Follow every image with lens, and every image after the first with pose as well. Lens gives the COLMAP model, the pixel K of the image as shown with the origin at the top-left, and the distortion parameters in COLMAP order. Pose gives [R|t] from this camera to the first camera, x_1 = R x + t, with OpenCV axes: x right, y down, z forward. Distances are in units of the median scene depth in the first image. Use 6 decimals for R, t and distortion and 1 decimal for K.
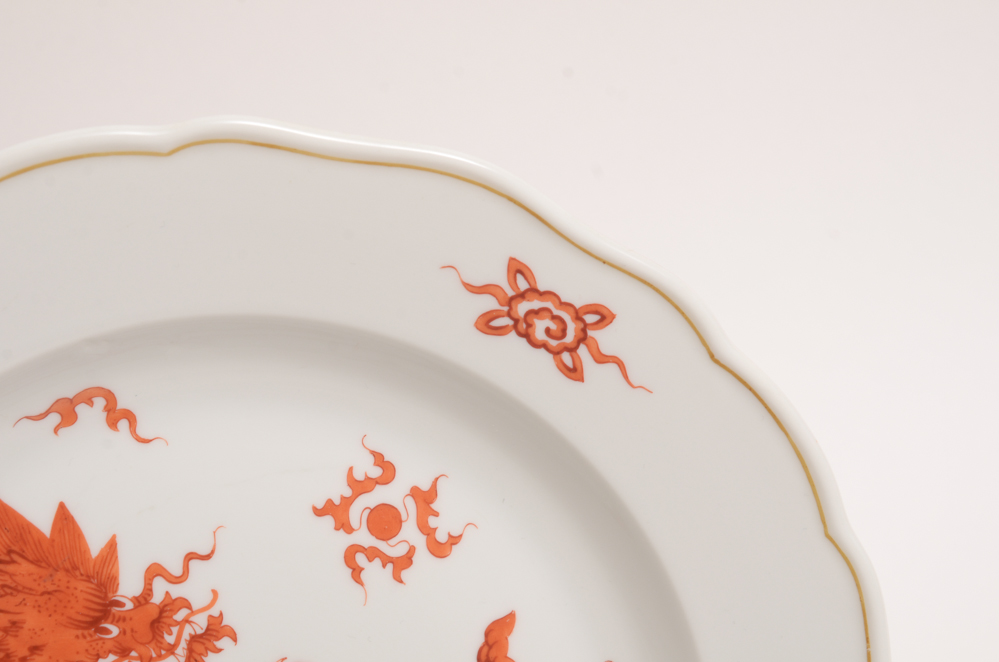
lens RADIAL K [[1763.0, 0, 502.8], [0, 1763.0, 329.1], [0, 0, 1]] dist [-0.027765, 0.000000]
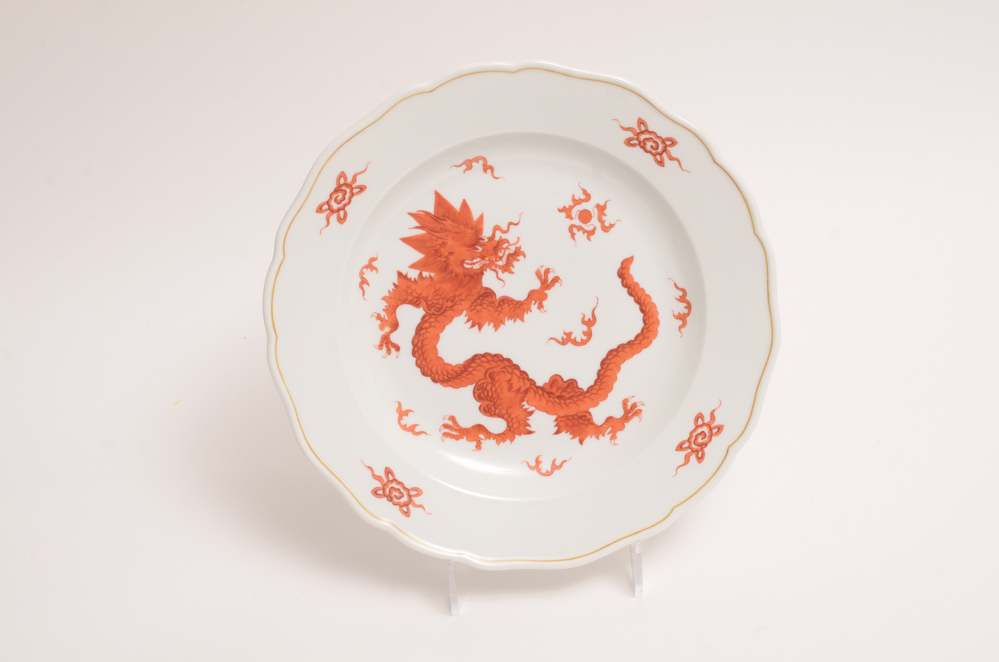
lens RADIAL K [[1763.0, 0, 493.6], [0, 1763.0, 327.6], [0, 0, 1]] dist [-0.027765, 0.000000]
pose [[0.986989, 0.081187, -0.138783, 0.176994], [-0.065510, 0.991316, 0.114020, -0.015128], [0.146835, -0.103444, 0.983737, -1.621660]]
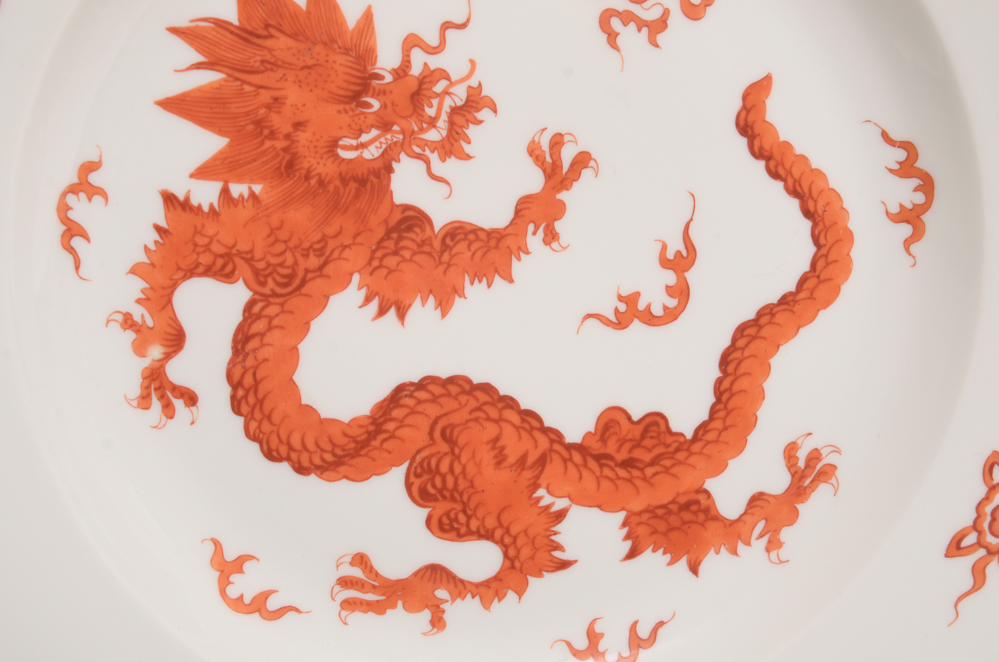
lens RADIAL K [[1763.0, 0, 484.4], [0, 1763.0, 331.5], [0, 0, 1]] dist [-0.027765, 0.000000]
pose [[0.997909, -0.058565, -0.027337, -0.140597], [0.061126, 0.992610, 0.104827, 0.198765], [0.020996, -0.106278, 0.994115, 0.003561]]
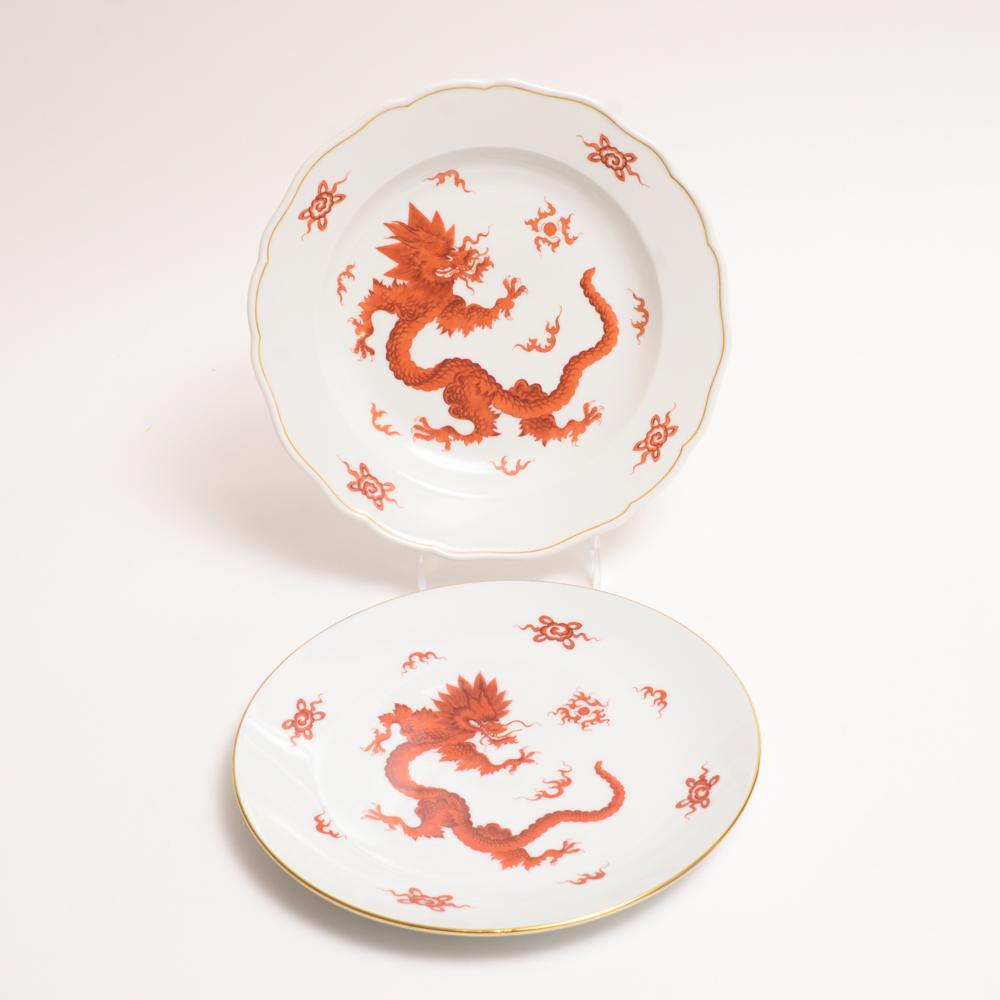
lens RADIAL K [[2088.0, 0, 509.2], [0, 2088.0, 498.6], [0, 0, 1]] dist [0.046002, 0.000000]
pose [[0.990962, 0.089476, -0.099939, 0.239757], [-0.077862, 0.990354, 0.114616, 0.161558], [0.109231, -0.105799, 0.988370, -2.338730]]
